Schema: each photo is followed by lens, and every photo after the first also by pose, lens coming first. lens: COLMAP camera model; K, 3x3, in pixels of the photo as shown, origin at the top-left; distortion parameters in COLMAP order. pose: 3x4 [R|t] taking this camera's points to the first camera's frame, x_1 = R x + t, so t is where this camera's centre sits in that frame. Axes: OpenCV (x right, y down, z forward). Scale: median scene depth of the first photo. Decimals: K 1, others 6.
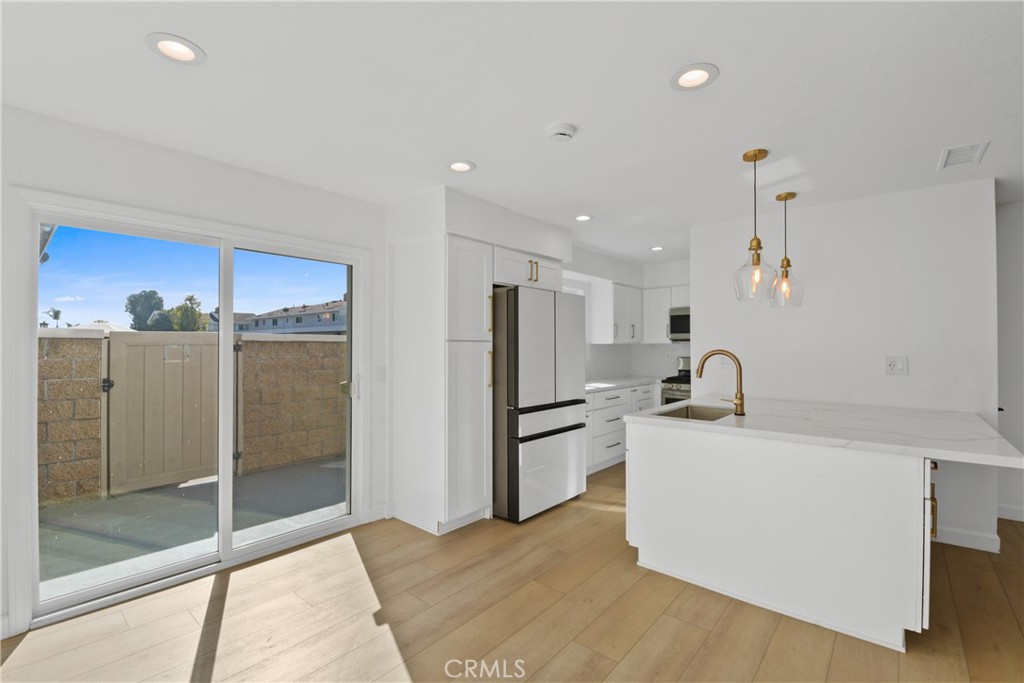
lens RADIAL K [[446.7, 0, 514.1], [0, 446.7, 340.9], [0, 0, 1]] dist [0.012997, -0.020065]
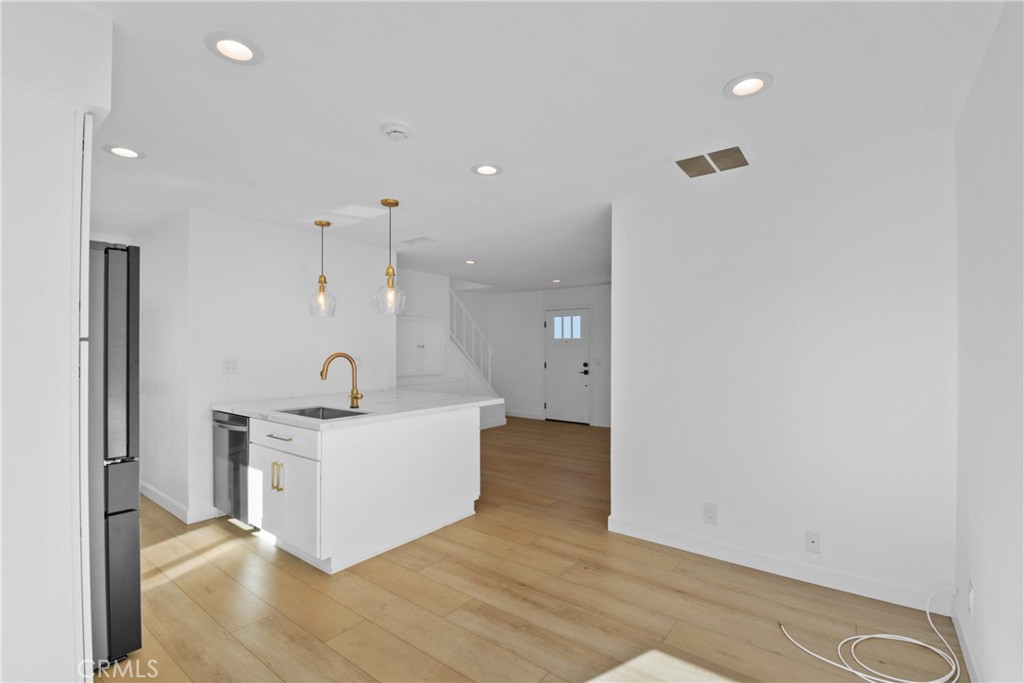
lens RADIAL K [[452.7, 0, 515.4], [0, 452.7, 343.6], [0, 0, 1]] dist [0.012578, -0.020822]
pose [[-0.058225, 0.011269, 0.998240, -0.829720], [-0.011422, 0.999863, -0.011954, 0.006391], [-0.998238, -0.012098, -0.058088, 0.746736]]
